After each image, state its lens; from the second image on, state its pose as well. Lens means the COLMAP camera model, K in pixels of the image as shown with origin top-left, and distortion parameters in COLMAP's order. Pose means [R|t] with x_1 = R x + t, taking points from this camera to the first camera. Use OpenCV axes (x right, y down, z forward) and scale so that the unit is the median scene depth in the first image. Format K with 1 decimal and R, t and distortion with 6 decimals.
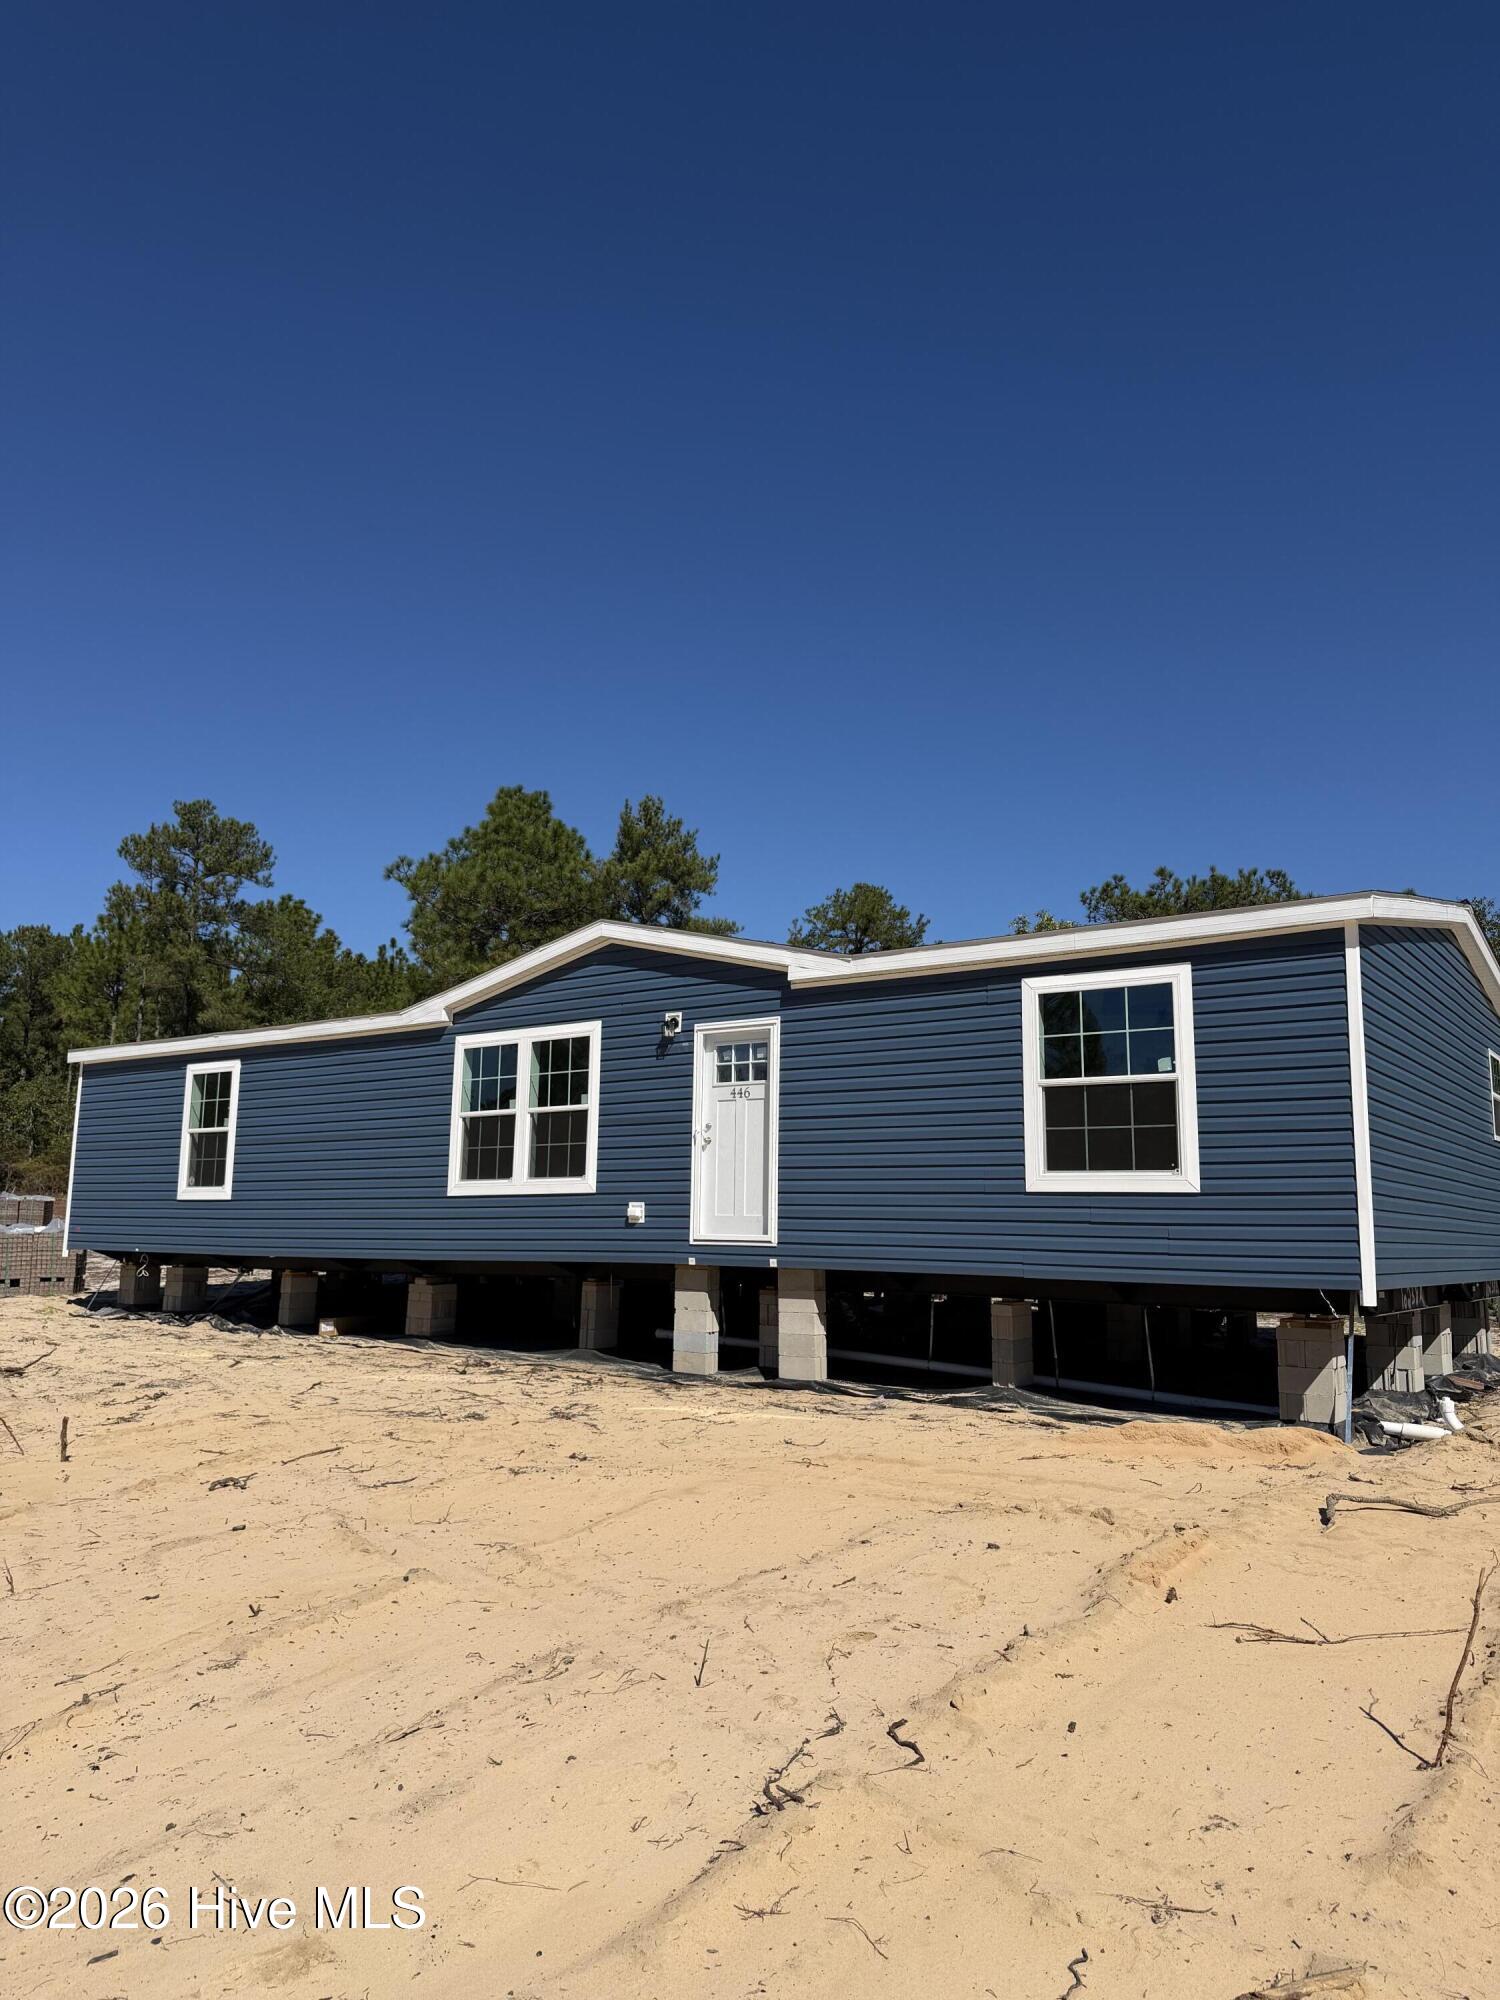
lens RADIAL K [[1400.8, 0, 749.0], [0, 1400.8, 990.4], [0, 0, 1]] dist [0.046016, -0.056693]
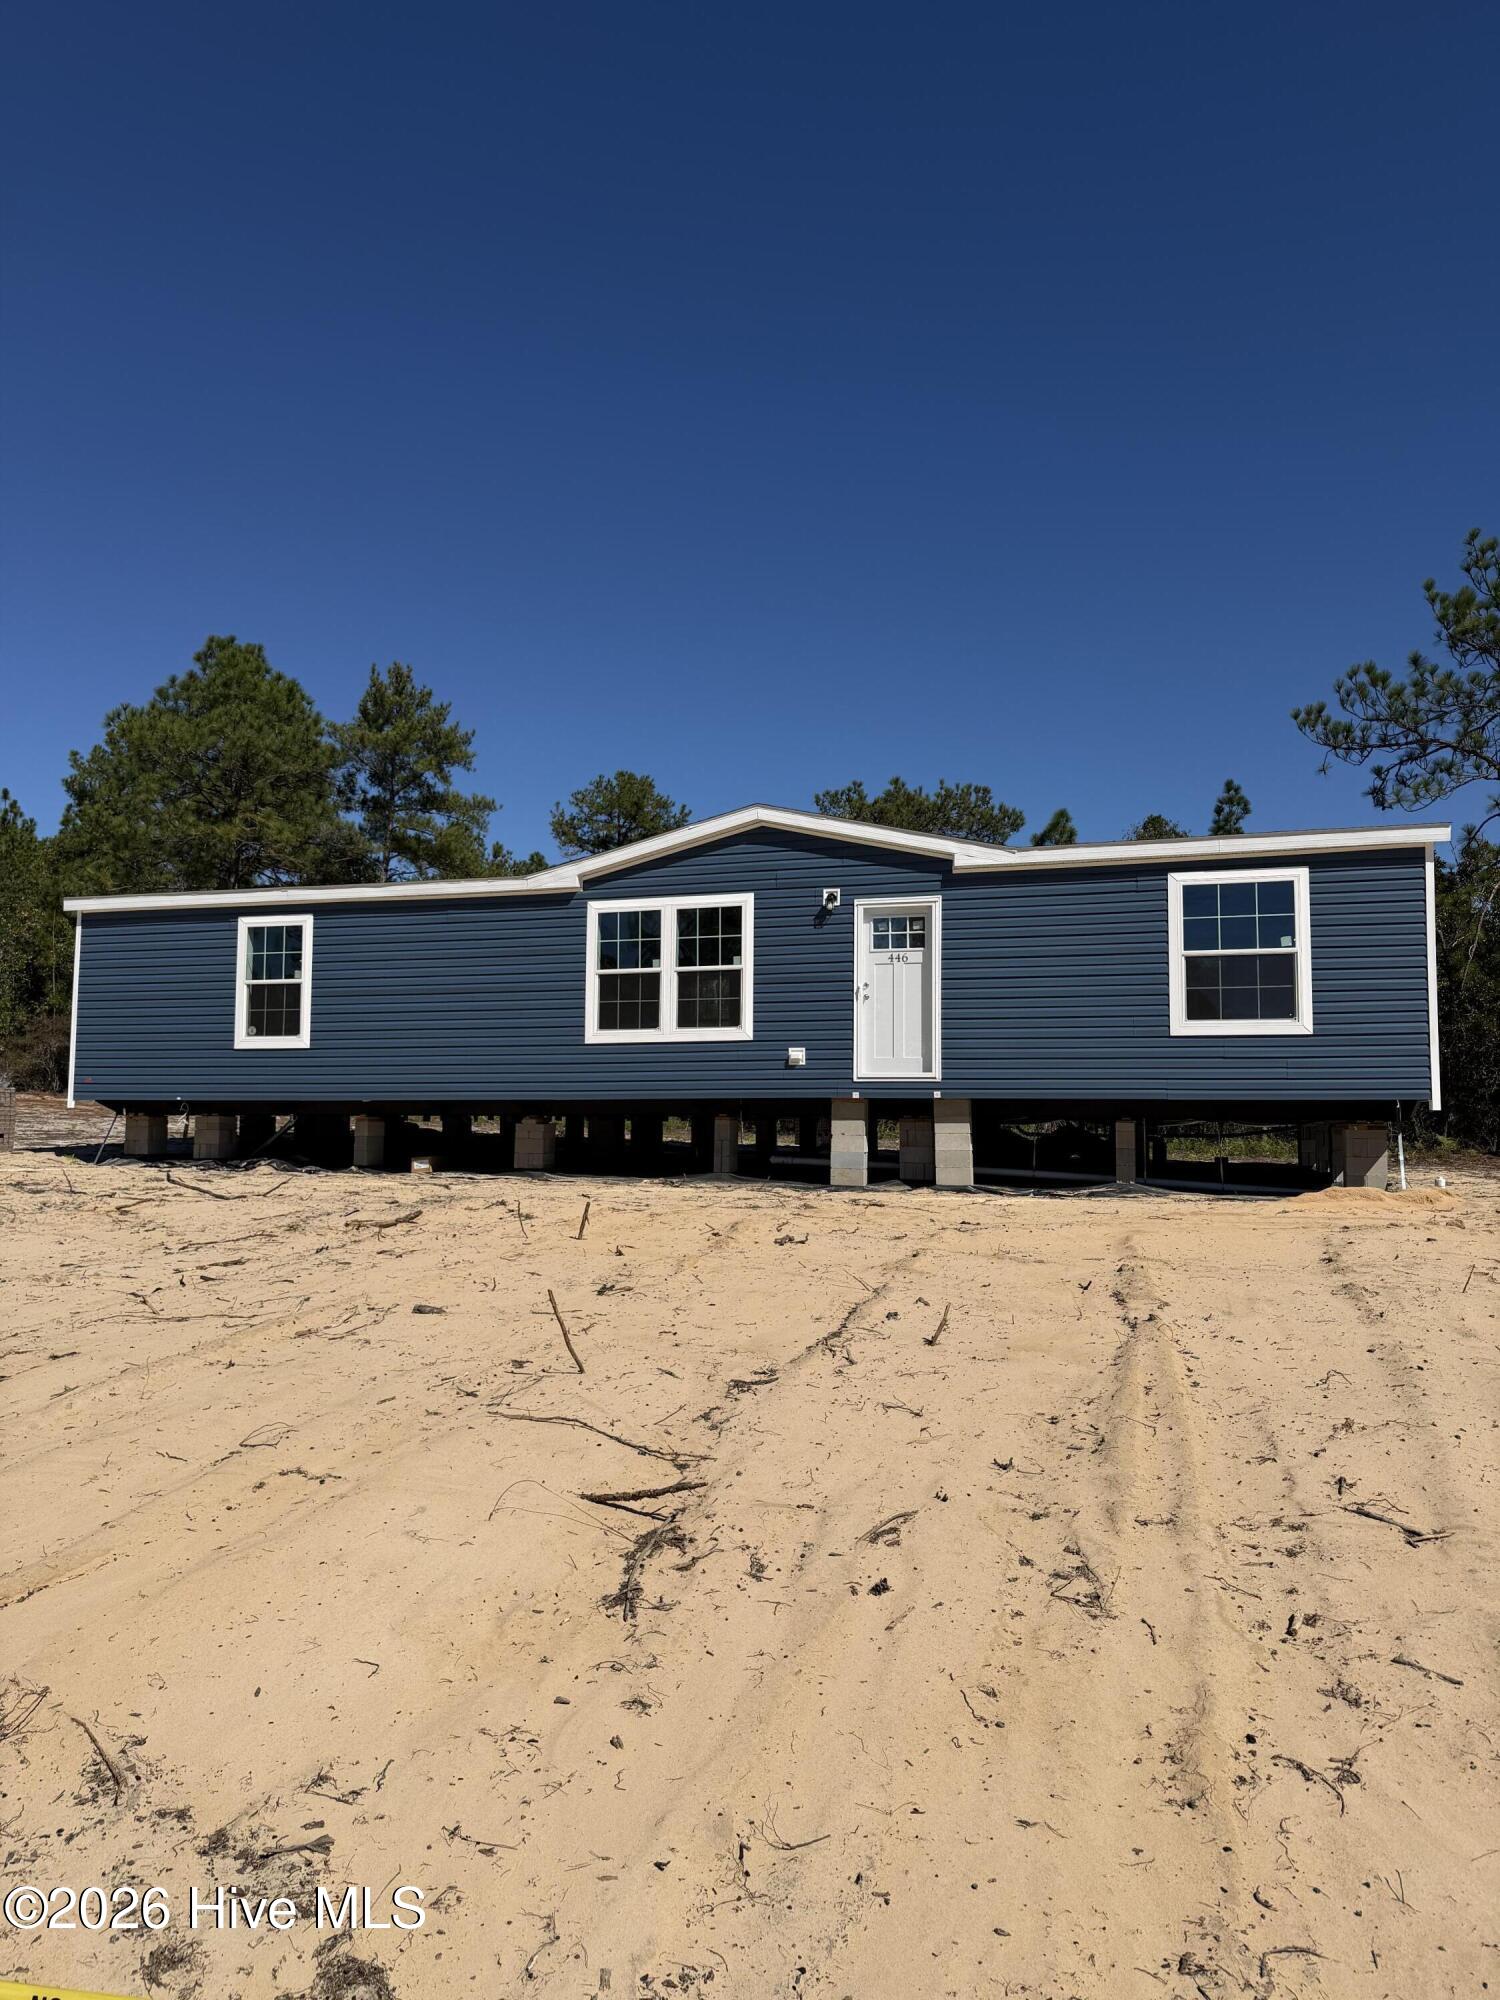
lens RADIAL K [[1400.8, 0, 738.3], [0, 1400.8, 1033.9], [0, 0, 1]] dist [0.046016, -0.056693]
pose [[0.950270, 0.010723, 0.311241, -0.499860], [-0.045433, 0.993488, 0.104486, 0.018166], [-0.308094, -0.113430, 0.944569, -0.104898]]
